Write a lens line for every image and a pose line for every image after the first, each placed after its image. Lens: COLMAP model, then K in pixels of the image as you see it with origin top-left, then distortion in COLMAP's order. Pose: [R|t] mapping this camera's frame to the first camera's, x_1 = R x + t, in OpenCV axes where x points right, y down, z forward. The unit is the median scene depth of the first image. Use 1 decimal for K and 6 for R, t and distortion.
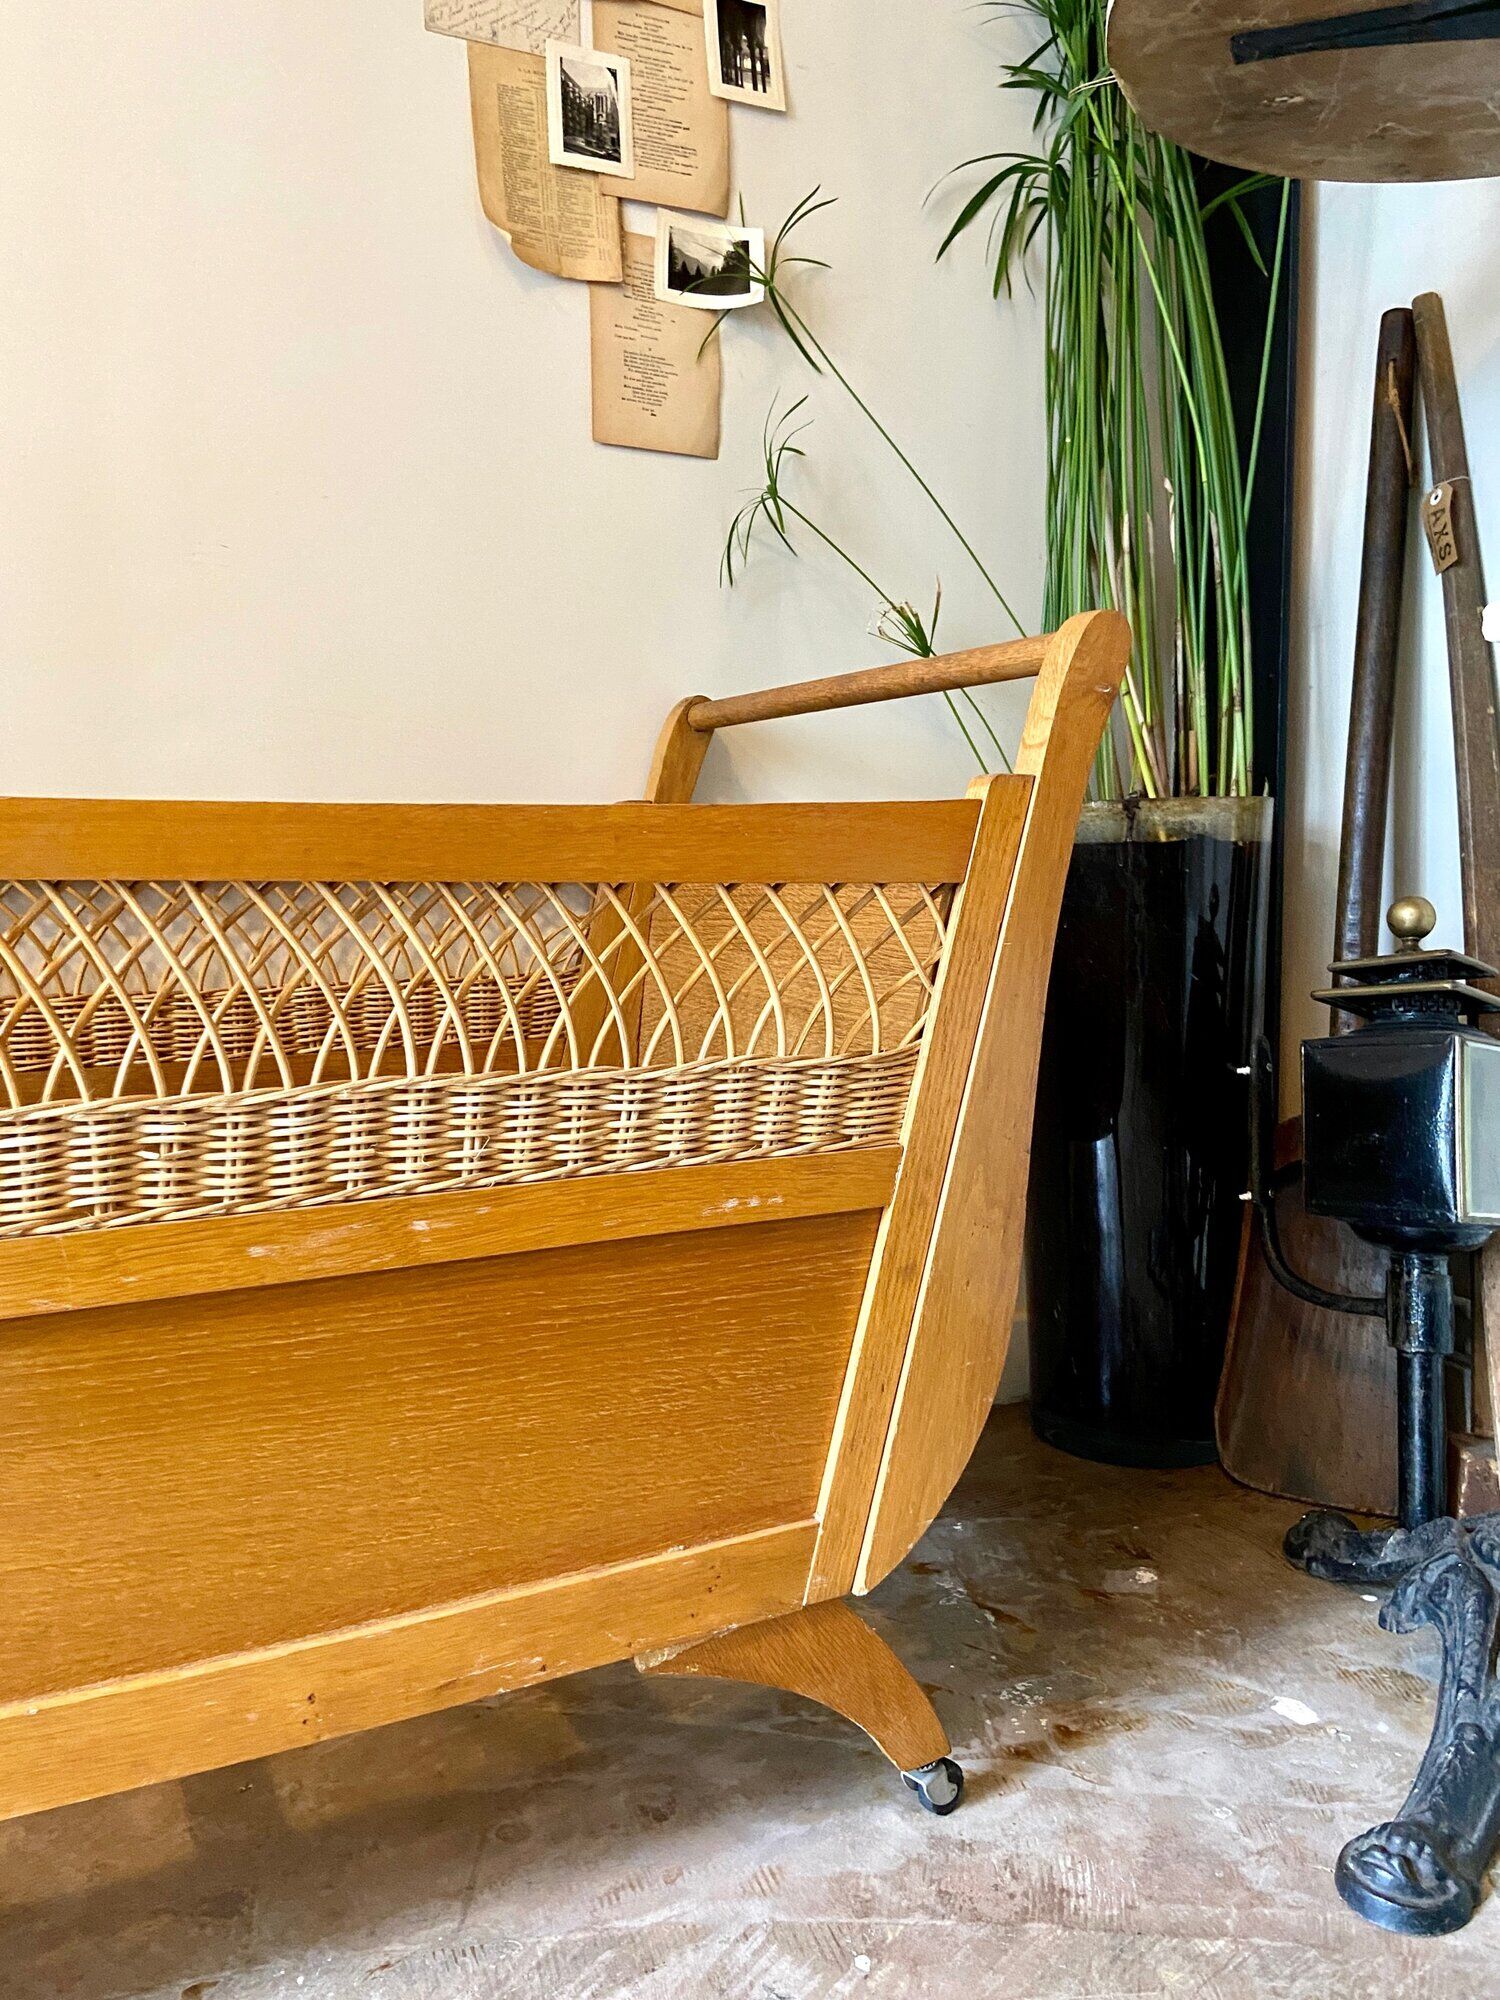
lens RADIAL K [[1506.6, 0, 775.0], [0, 1506.6, 984.3], [0, 0, 1]] dist [0.130495, -0.169723]
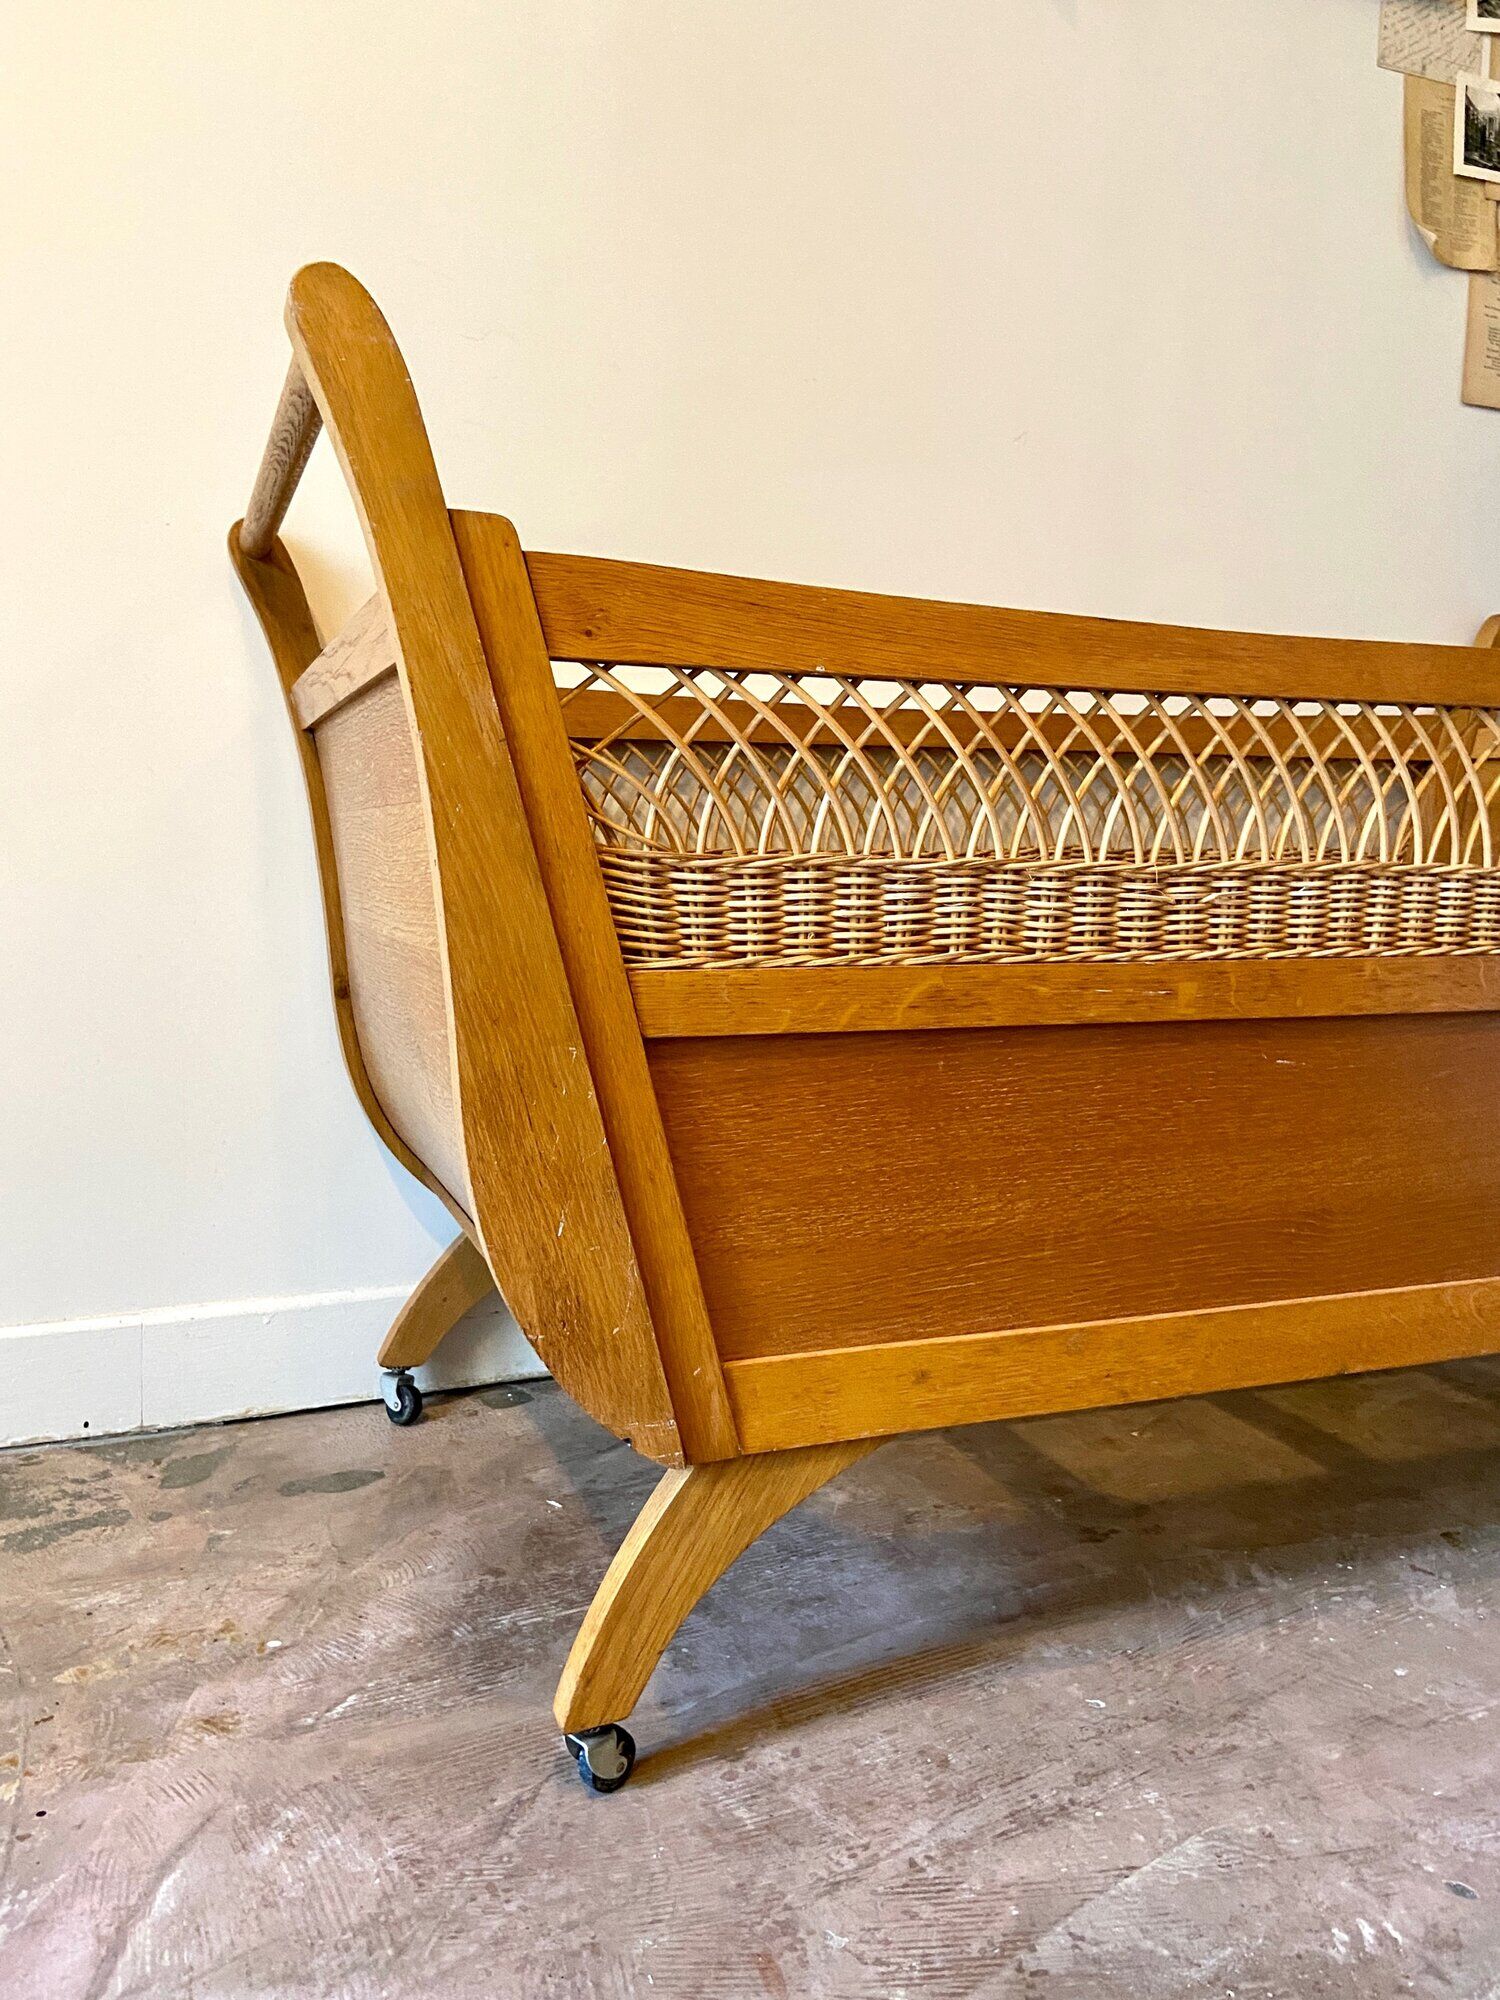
lens RADIAL K [[1529.3, 0, 761.9], [0, 1529.3, 974.3], [0, 0, 1]] dist [0.061845, -0.081796]
pose [[0.994478, 0.049280, -0.092660, -0.855135], [-0.046591, 0.998434, 0.030961, 0.125617], [0.094040, -0.026473, 0.995216, -0.424803]]
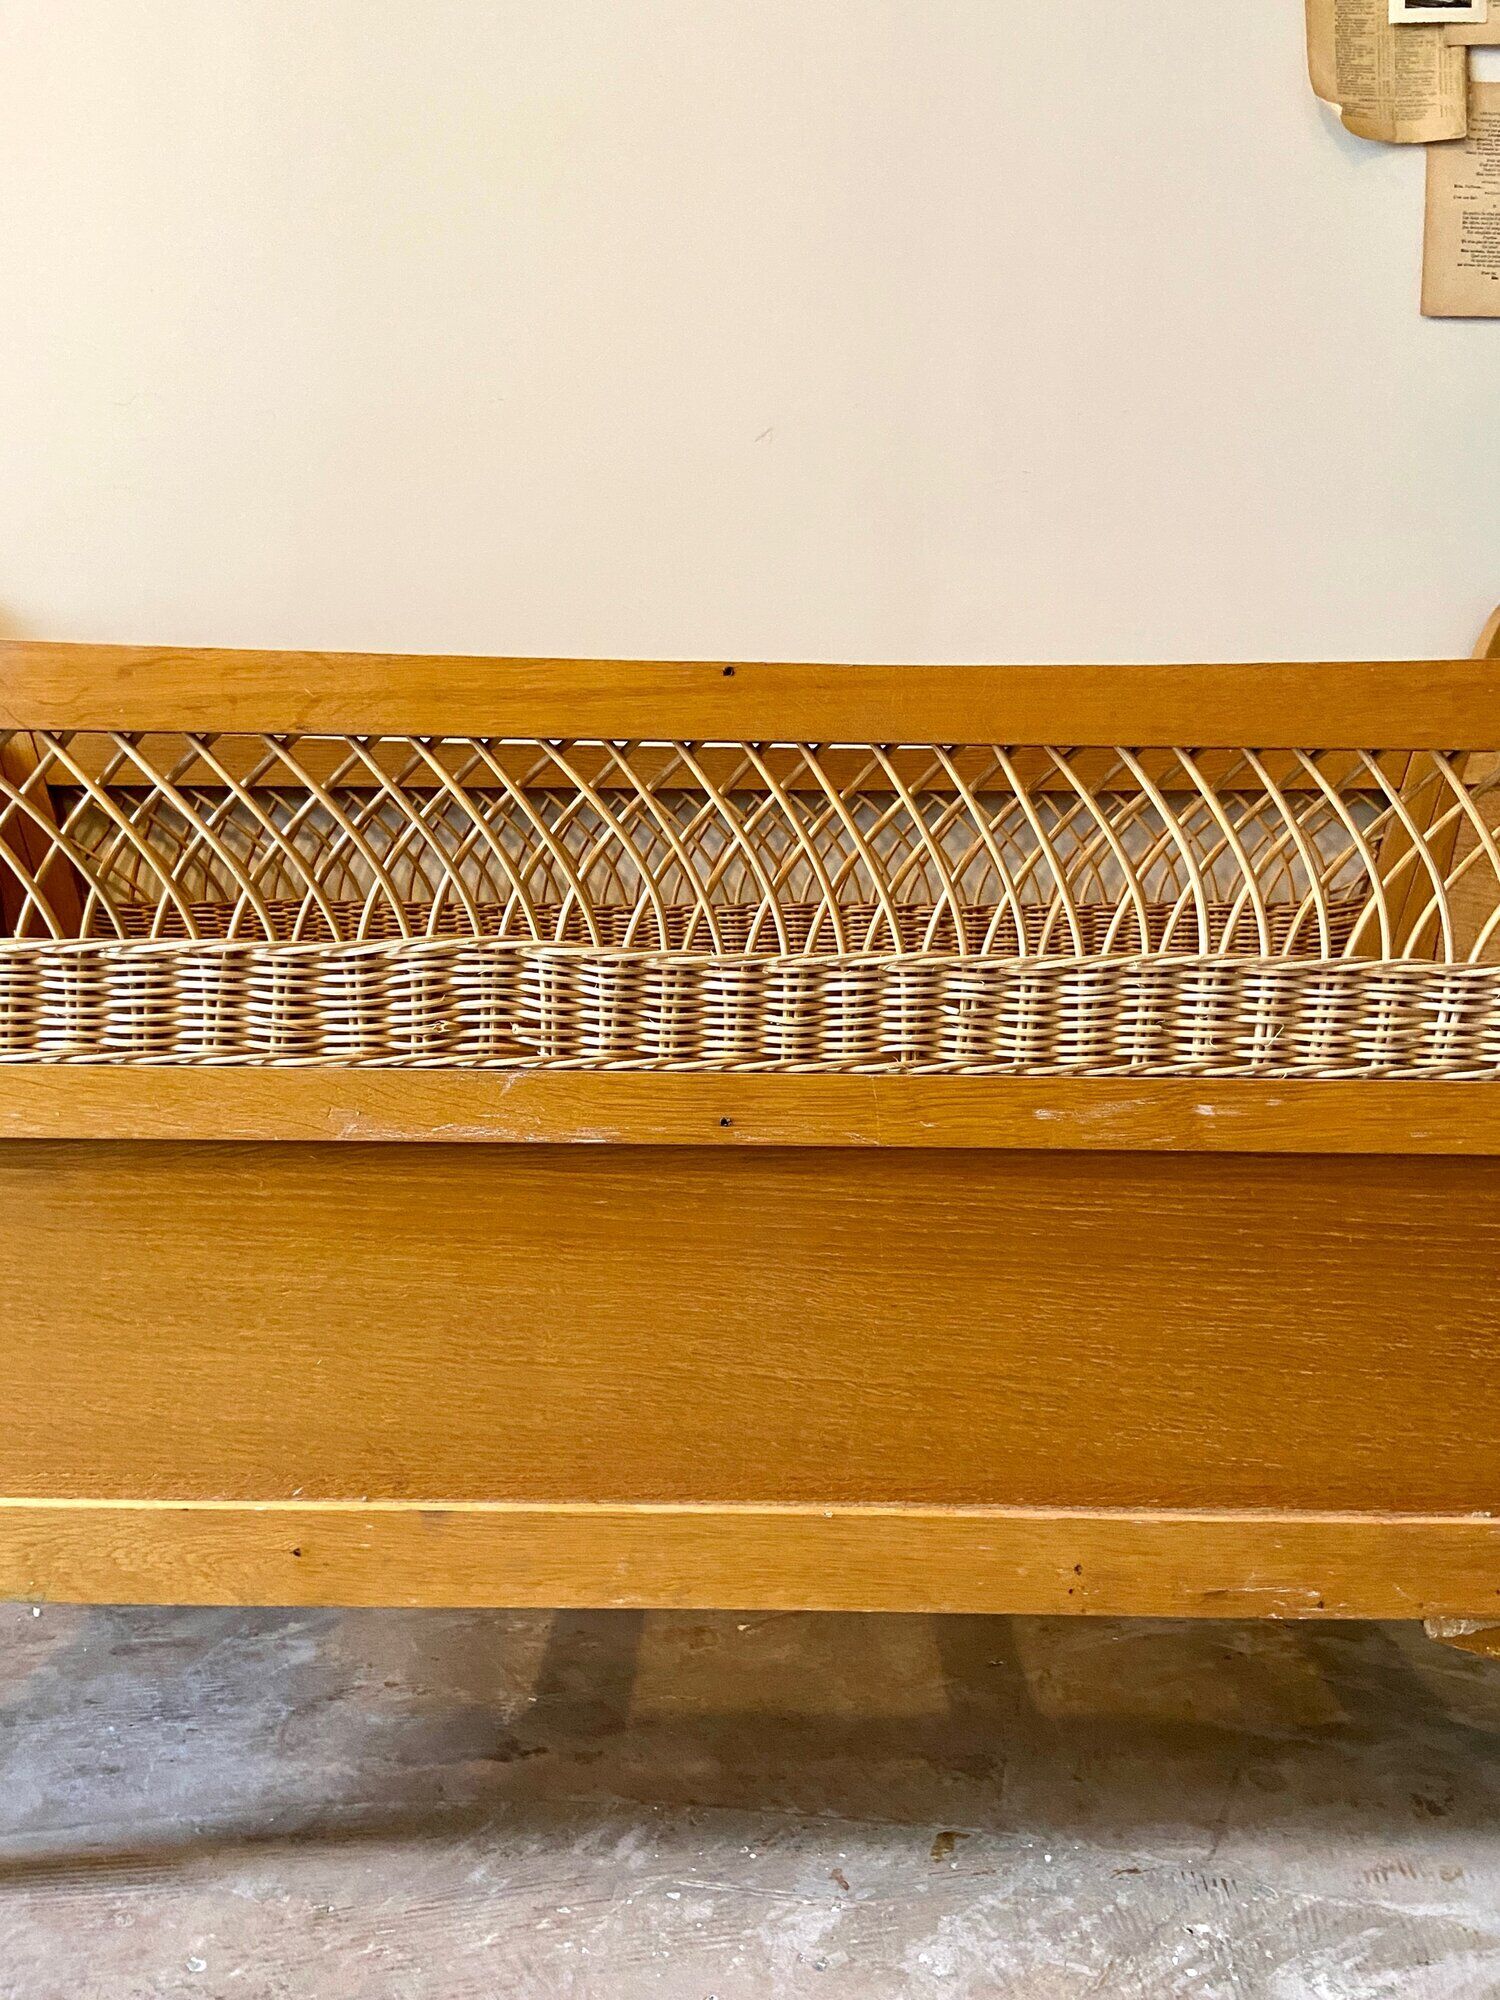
lens RADIAL K [[1506.6, 0, 775.0], [0, 1506.6, 984.3], [0, 0, 1]] dist [0.130495, -0.169723]
pose [[0.889571, 0.051871, -0.453841, -0.038374], [-0.047807, 0.998648, 0.020434, 0.064393], [0.454288, 0.003519, 0.890848, 0.020769]]
